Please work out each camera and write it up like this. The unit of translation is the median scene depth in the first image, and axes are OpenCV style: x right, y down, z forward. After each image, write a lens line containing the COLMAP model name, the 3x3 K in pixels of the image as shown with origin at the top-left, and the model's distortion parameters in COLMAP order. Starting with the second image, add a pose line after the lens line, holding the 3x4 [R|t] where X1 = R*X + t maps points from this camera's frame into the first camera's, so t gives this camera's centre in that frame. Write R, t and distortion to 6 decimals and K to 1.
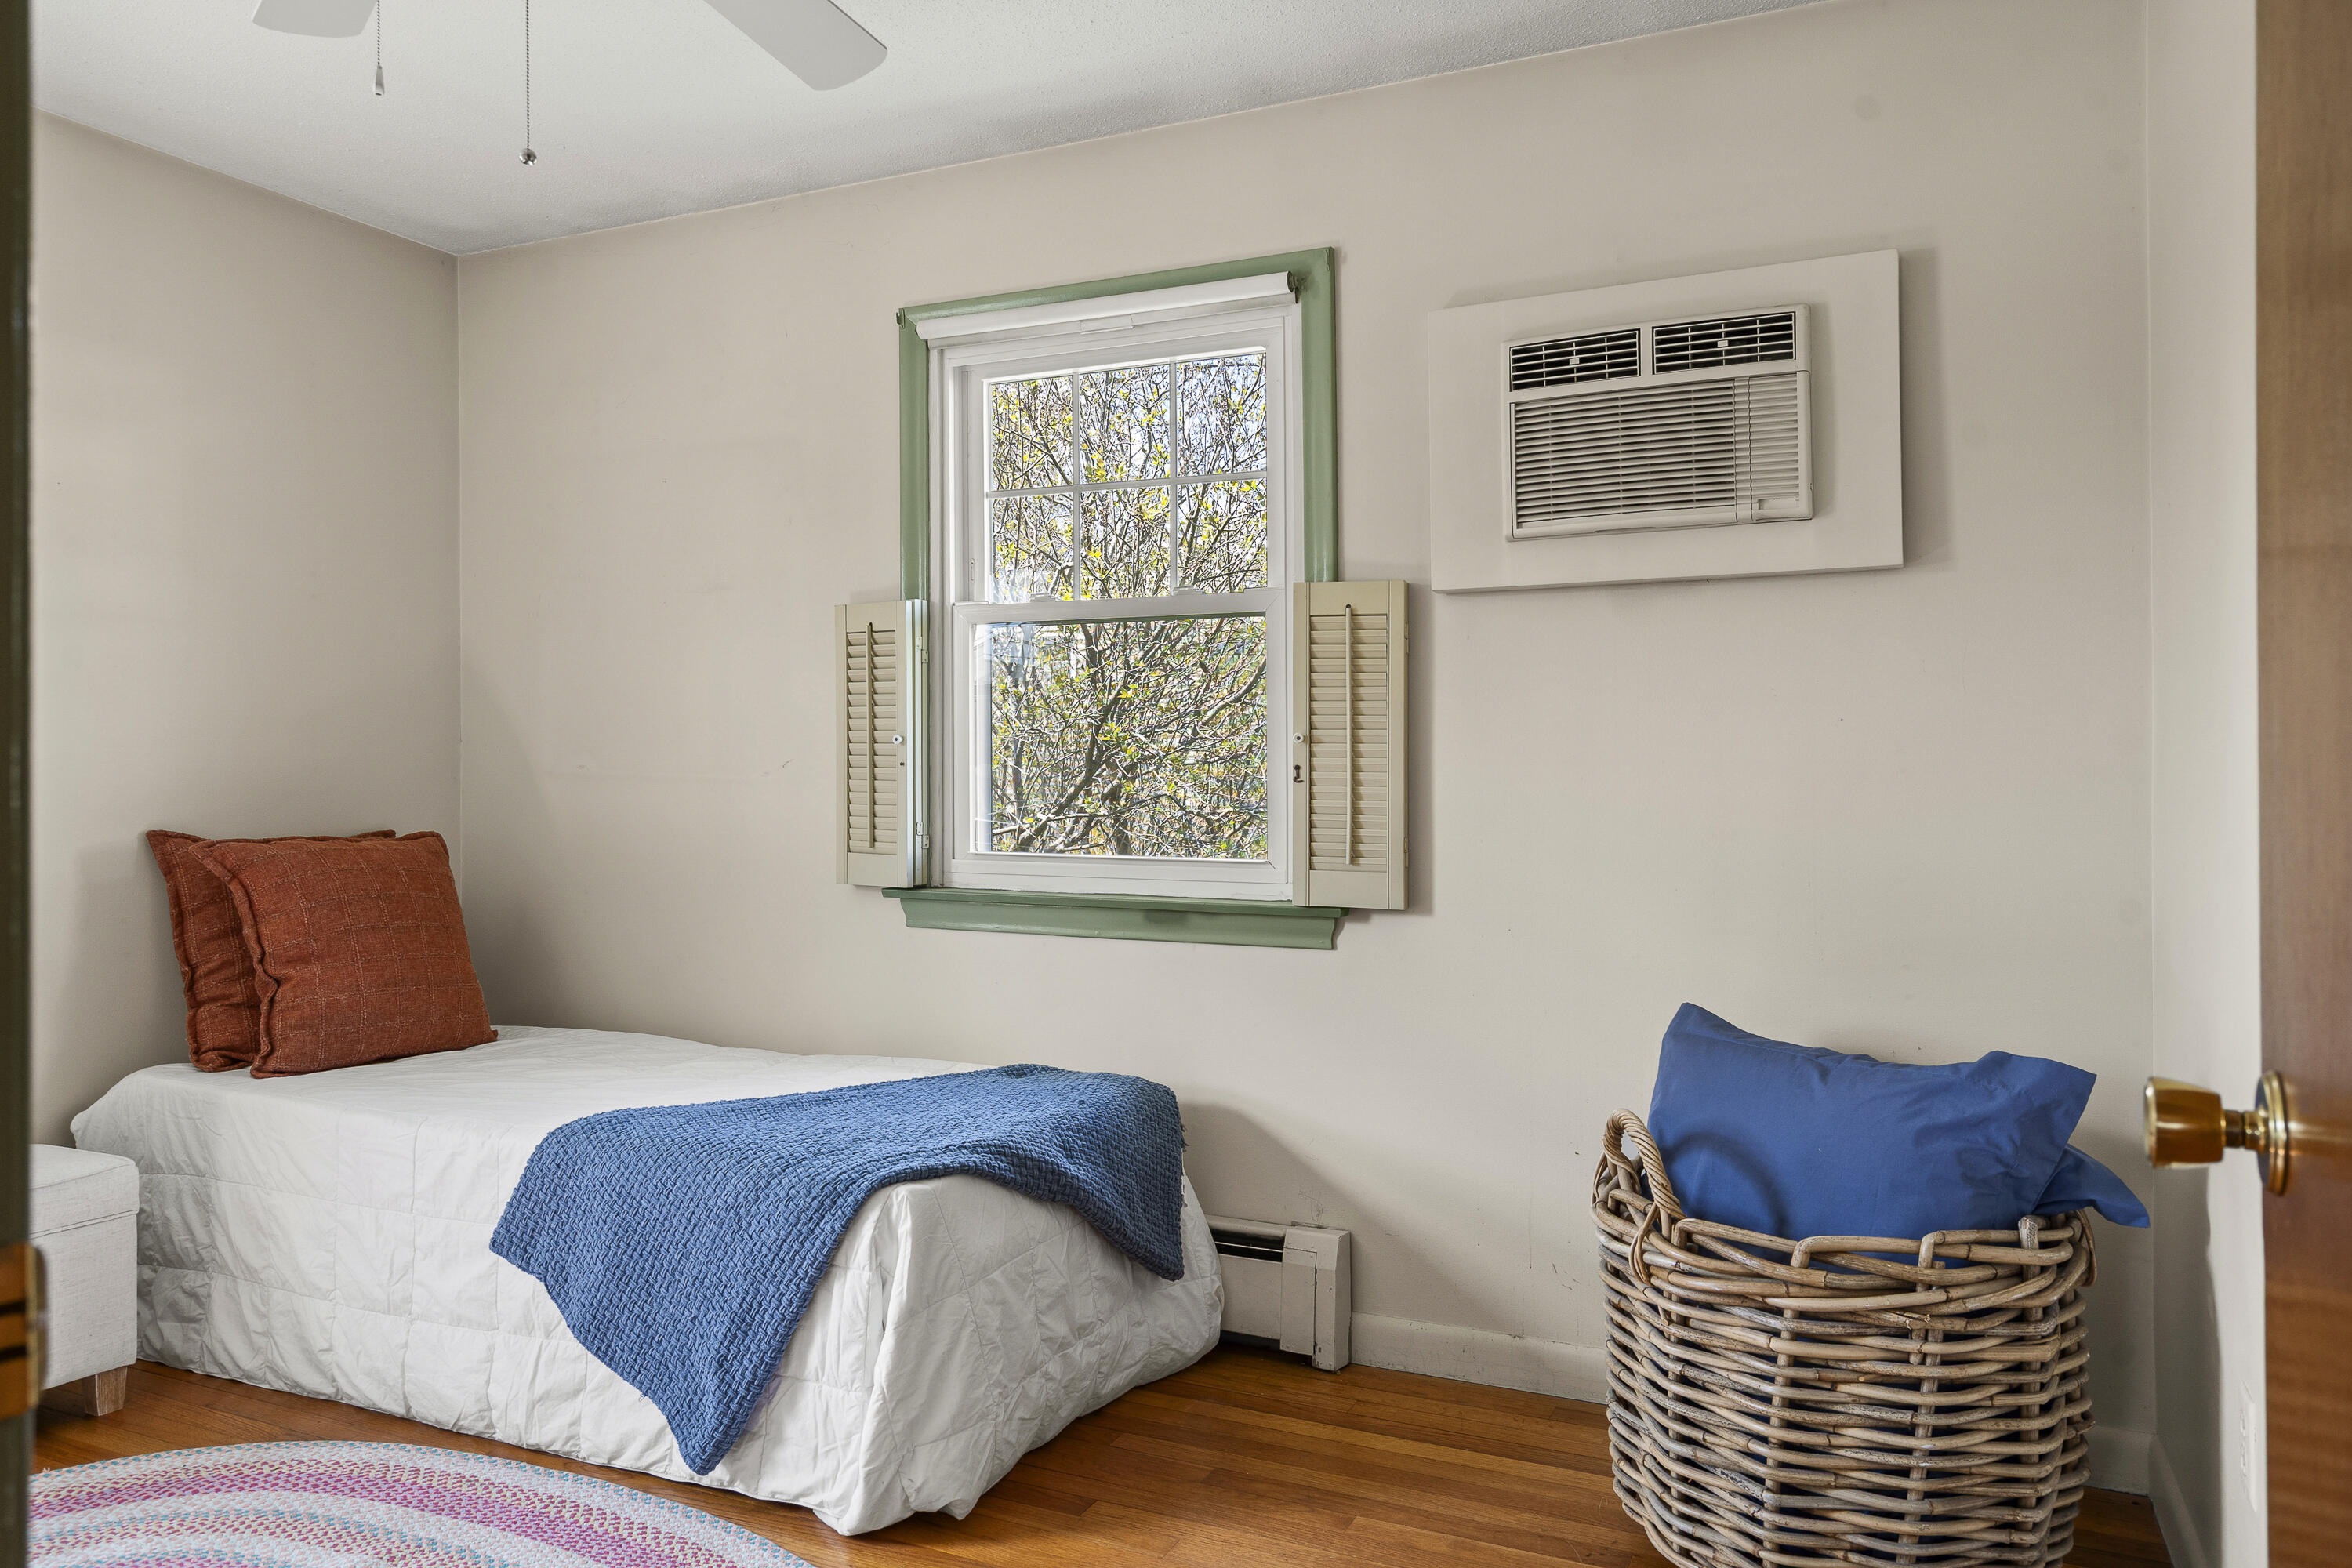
lens RADIAL K [[1572.3, 0, 1182.2], [0, 1572.3, 796.2], [0, 0, 1]] dist [-0.001559, -0.000130]
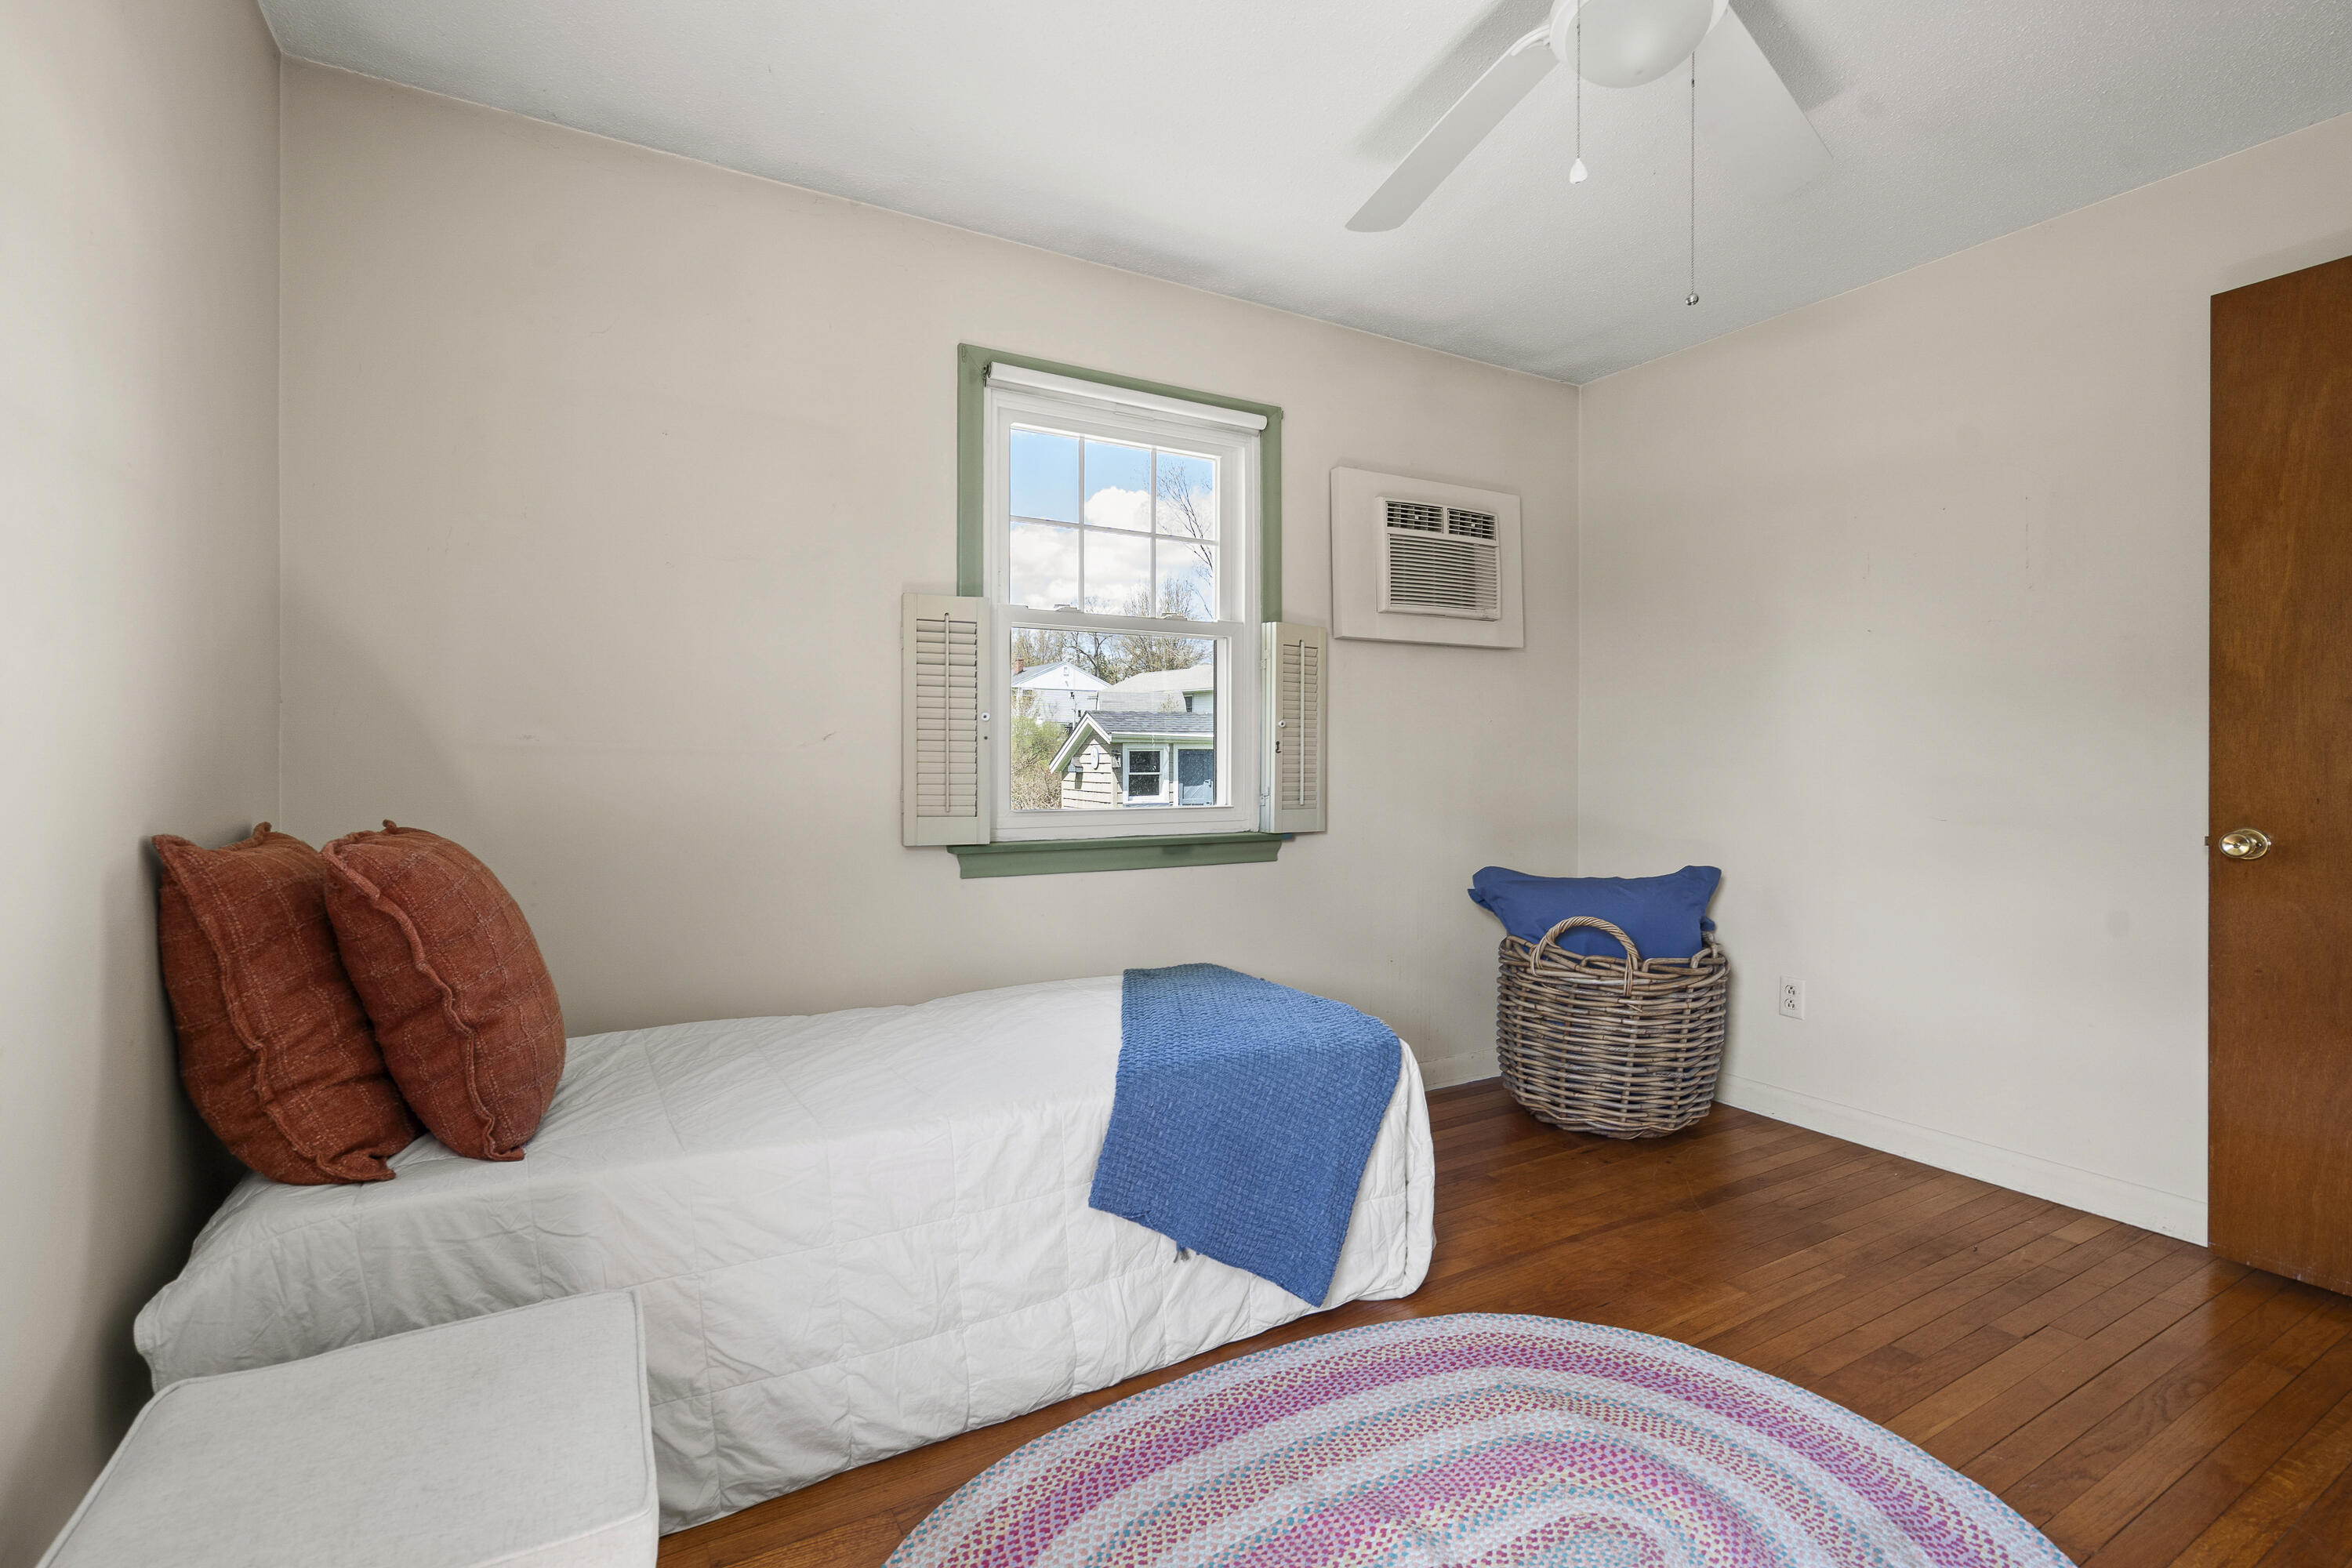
lens RADIAL K [[1082.9, 0, 1170.4], [0, 1082.9, 770.2], [0, 0, 1]] dist [-0.013381, 0.000147]
pose [[0.575934, -0.015602, 0.817347, -0.911769], [0.009397, 0.999878, 0.012465, -0.006632], [-0.817442, 0.000502, 0.576011, 0.511813]]
